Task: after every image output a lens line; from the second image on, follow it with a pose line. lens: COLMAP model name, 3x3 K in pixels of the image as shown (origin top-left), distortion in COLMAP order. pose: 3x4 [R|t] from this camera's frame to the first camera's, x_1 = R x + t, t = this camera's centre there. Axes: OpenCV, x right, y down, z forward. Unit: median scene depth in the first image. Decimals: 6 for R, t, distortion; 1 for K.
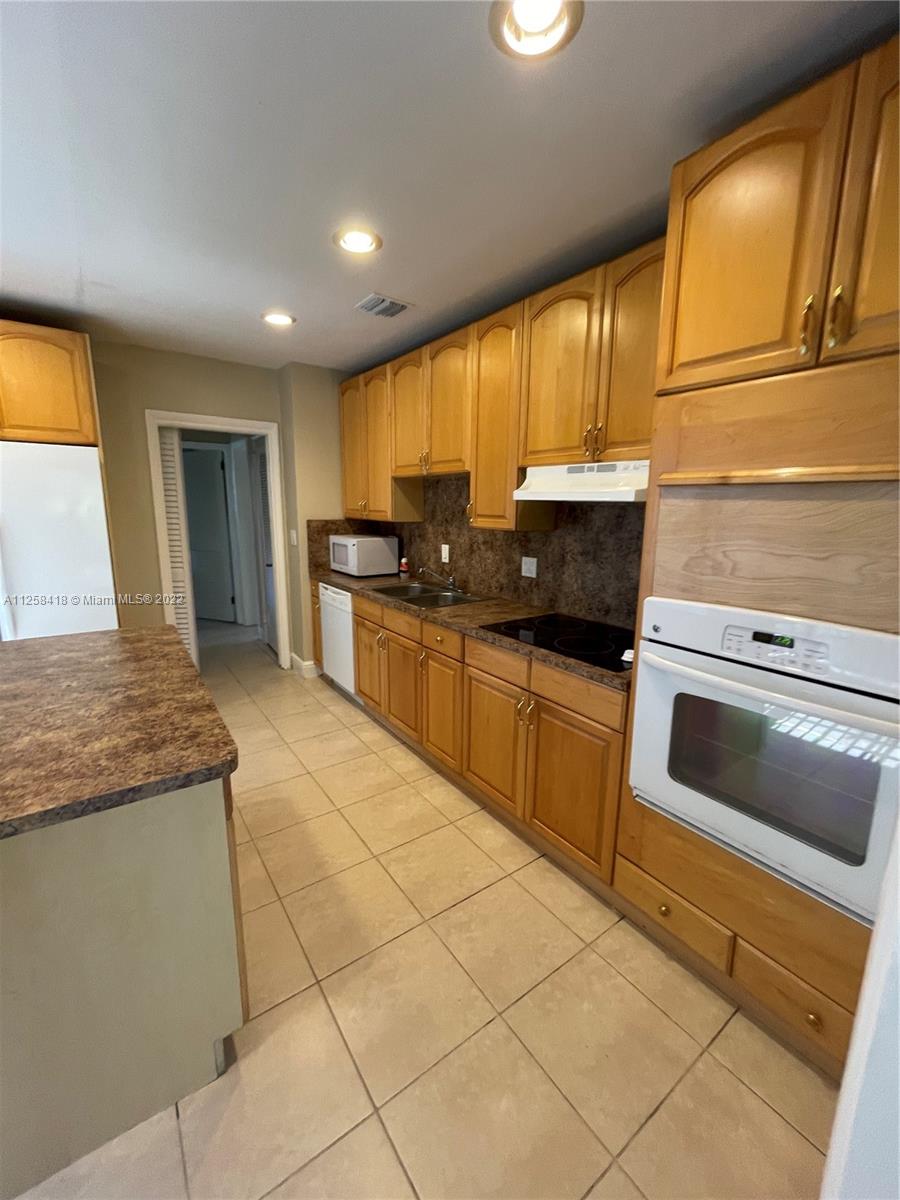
lens RADIAL K [[490.7, 0, 449.7], [0, 490.7, 600.2], [0, 0, 1]] dist [-0.003150, 0.001414]
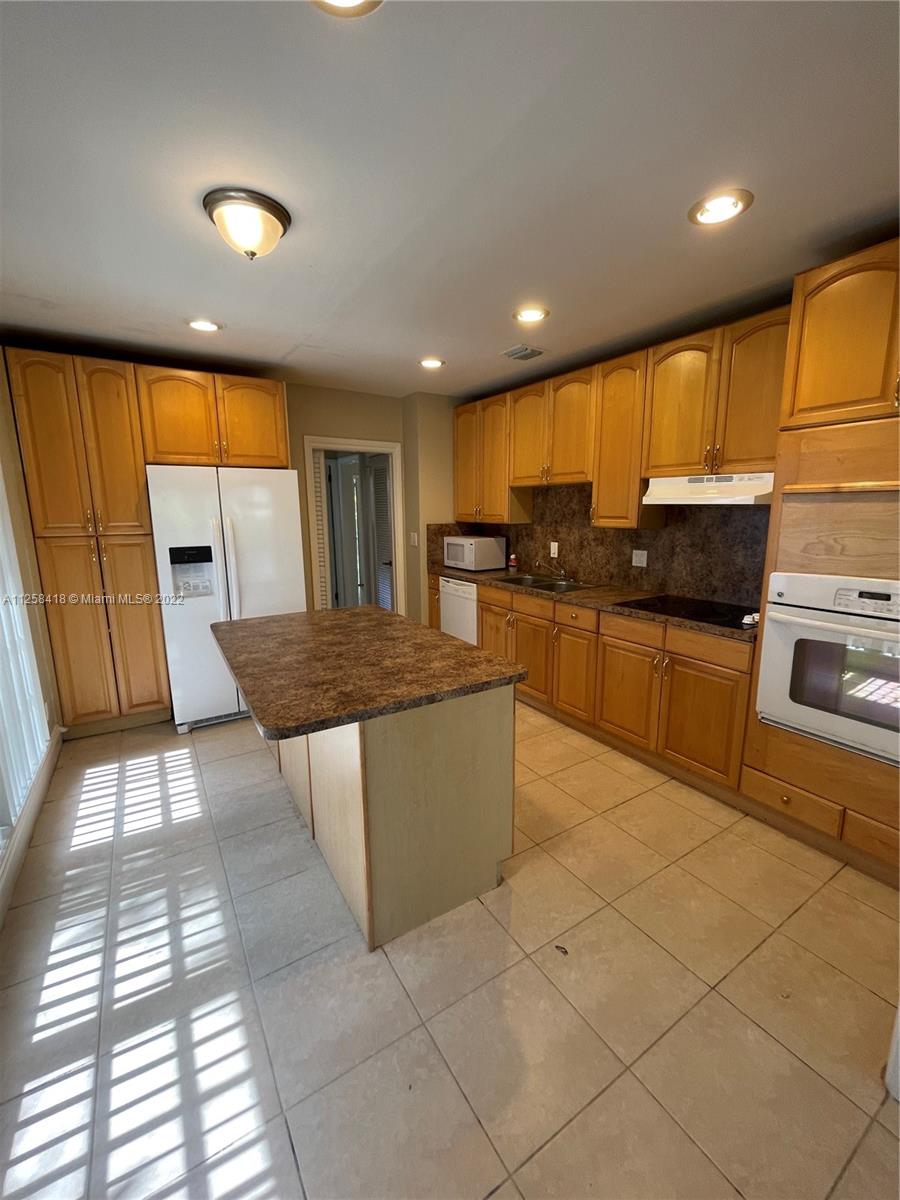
lens RADIAL K [[490.7, 0, 450.8], [0, 490.7, 599.8], [0, 0, 1]] dist [-0.003150, 0.001414]
pose [[0.998345, -0.009150, -0.056781, -0.271631], [0.008727, 0.999932, -0.007696, 0.046282], [0.056847, 0.007187, 0.998357, -0.281242]]
